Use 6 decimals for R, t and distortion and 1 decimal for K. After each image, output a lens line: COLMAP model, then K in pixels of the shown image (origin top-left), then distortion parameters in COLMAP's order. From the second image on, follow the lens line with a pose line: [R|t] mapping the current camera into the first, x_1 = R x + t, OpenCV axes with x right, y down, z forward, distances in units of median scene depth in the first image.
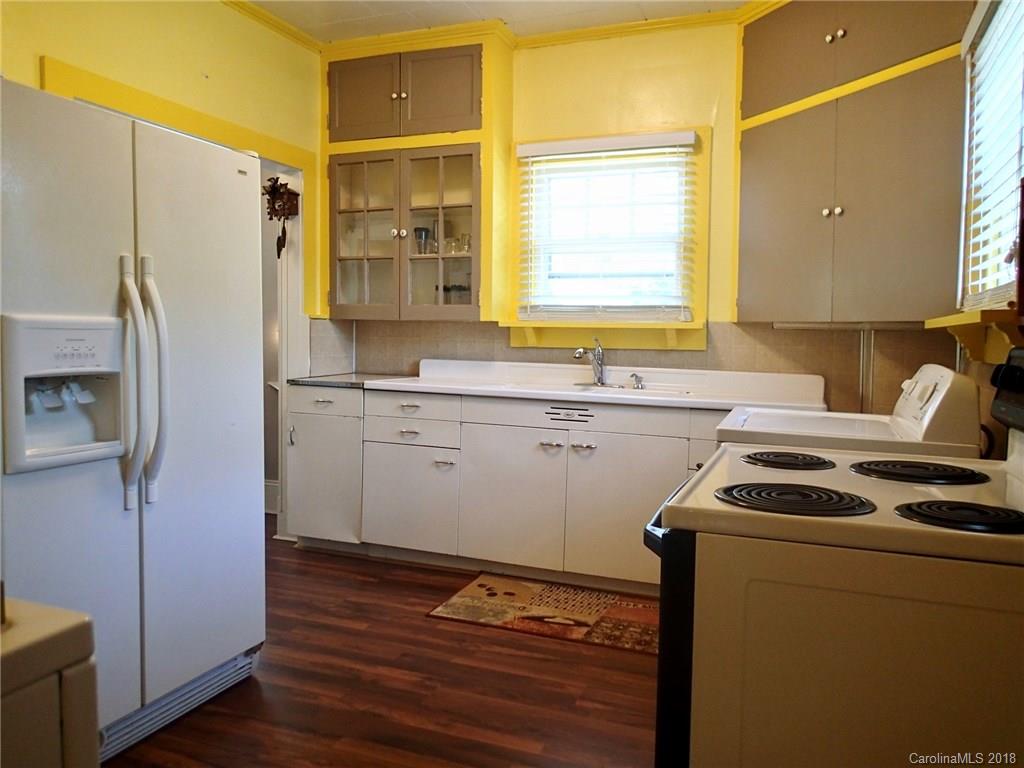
lens RADIAL K [[761.5, 0, 508.4], [0, 761.5, 374.1], [0, 0, 1]] dist [-0.002705, -0.003434]
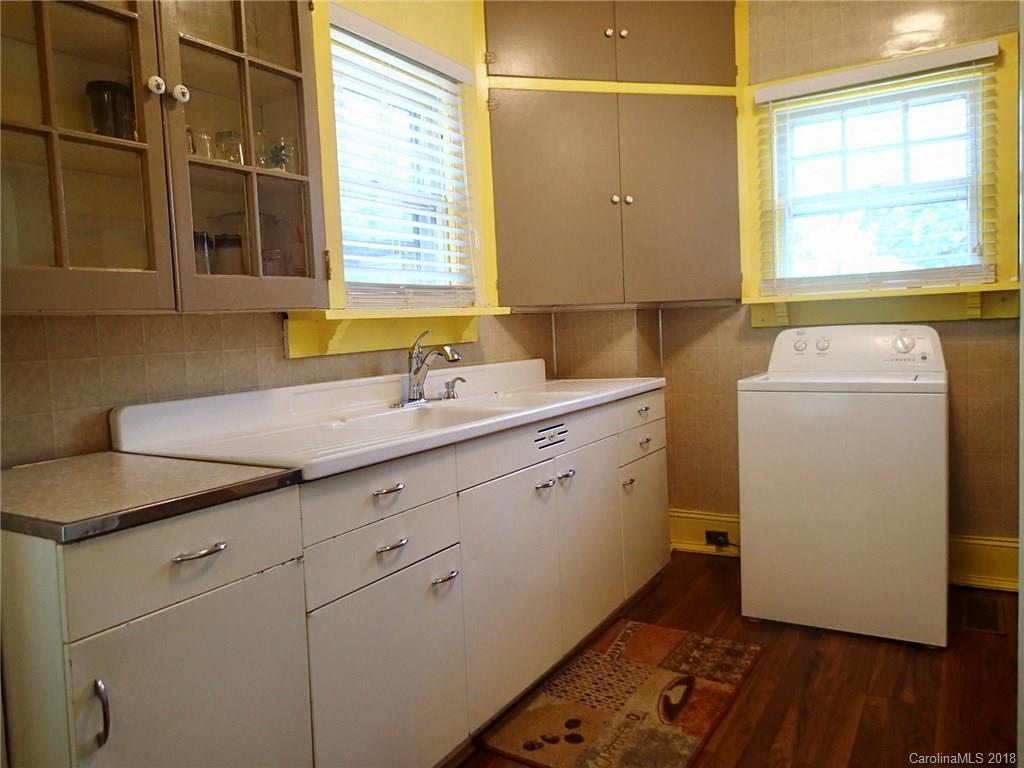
lens RADIAL K [[761.5, 0, 508.4], [0, 761.5, 374.1], [0, 0, 1]] dist [-0.002705, -0.003434]
pose [[0.154297, -0.091058, 0.983819, -0.620338], [0.095496, 0.992456, 0.076880, -0.062727], [-0.983399, 0.082089, 0.161829, 0.927529]]
